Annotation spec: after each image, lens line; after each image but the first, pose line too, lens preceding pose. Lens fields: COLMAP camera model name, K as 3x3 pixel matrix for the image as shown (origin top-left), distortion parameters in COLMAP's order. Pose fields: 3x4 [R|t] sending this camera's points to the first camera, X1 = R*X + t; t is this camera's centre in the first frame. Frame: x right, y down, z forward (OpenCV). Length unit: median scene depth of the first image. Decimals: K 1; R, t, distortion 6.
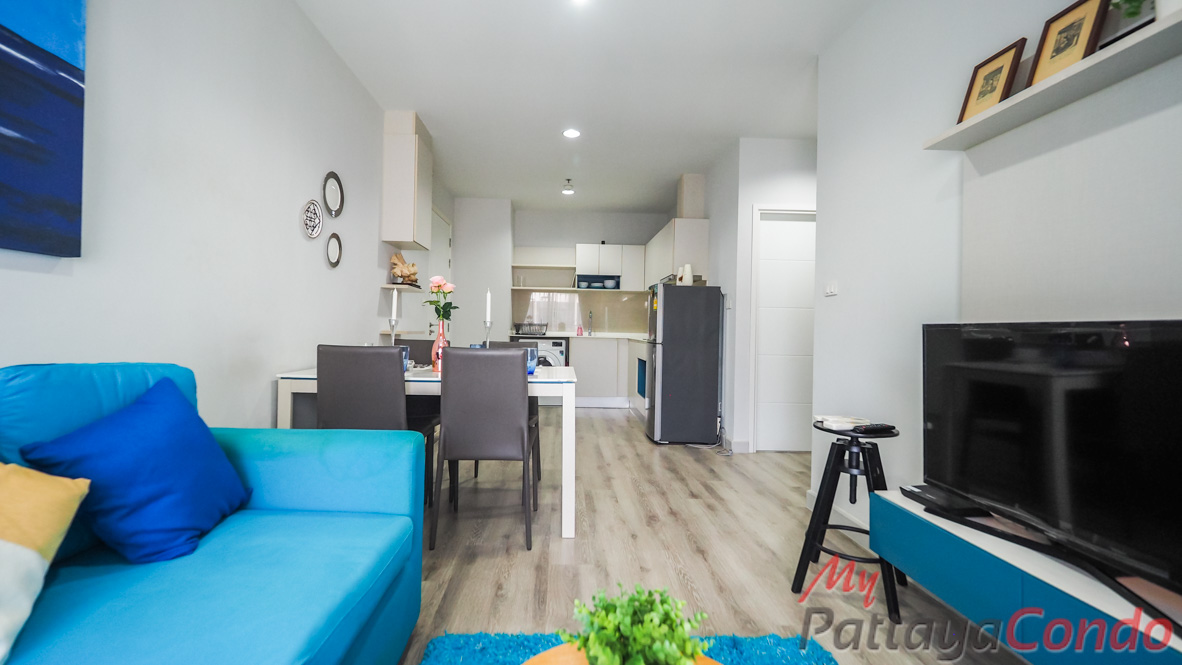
lens RADIAL K [[499.7, 0, 591.0], [0, 499.7, 332.5], [0, 0, 1]] dist [-0.000215, -0.000018]
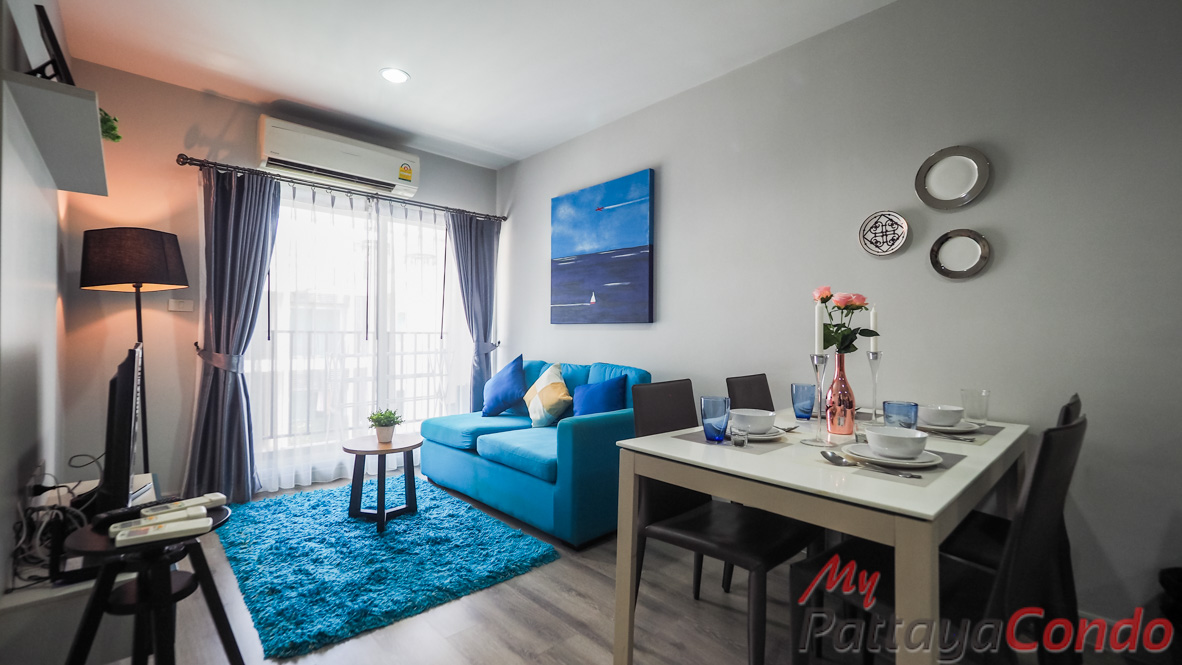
lens RADIAL K [[499.7, 0, 591.0], [0, 499.7, 332.5], [0, 0, 1]] dist [-0.000215, -0.000018]
pose [[-0.762754, -0.027730, -0.646094, 0.531749], [-0.020942, 0.999615, -0.018180, -0.052967], [0.646350, -0.000337, -0.763041, 1.855592]]
